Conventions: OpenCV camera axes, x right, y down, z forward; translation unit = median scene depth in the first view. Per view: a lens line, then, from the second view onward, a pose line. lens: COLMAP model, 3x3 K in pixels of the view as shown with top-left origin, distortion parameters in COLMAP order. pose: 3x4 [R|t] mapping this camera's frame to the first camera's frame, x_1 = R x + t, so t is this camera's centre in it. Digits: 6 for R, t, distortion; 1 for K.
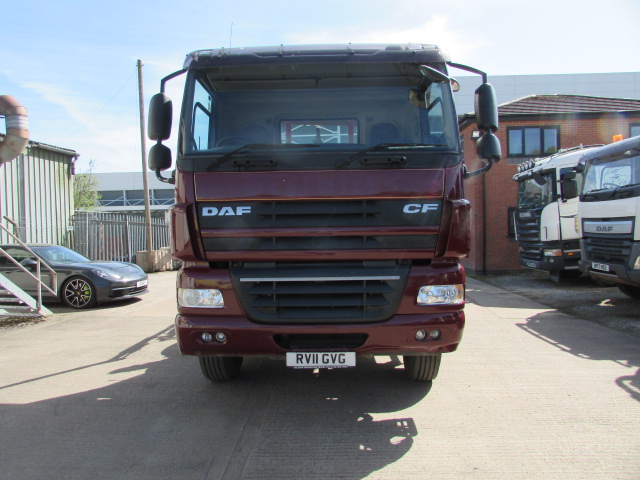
lens RADIAL K [[459.2, 0, 318.7], [0, 459.2, 241.2], [0, 0, 1]] dist [-0.012754, -0.008180]
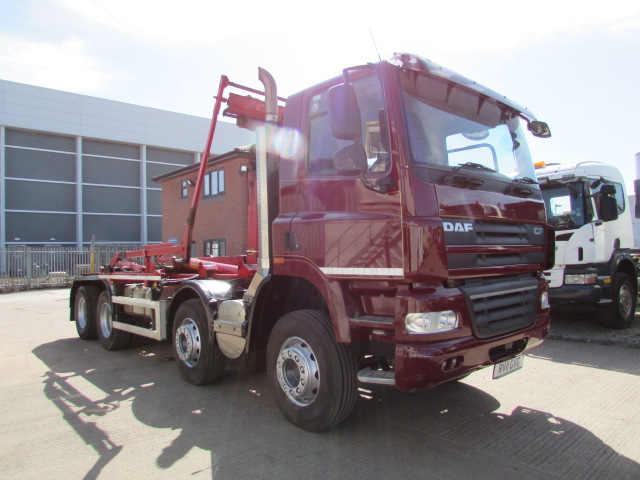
lens RADIAL K [[459.2, 0, 319.0], [0, 459.2, 238.8], [0, 0, 1]] dist [-0.012754, -0.008180]
pose [[0.734413, 0.017455, 0.678479, -1.070457], [0.029423, 0.997911, -0.057521, 0.005870], [-0.678065, 0.062207, 0.732365, 0.493991]]
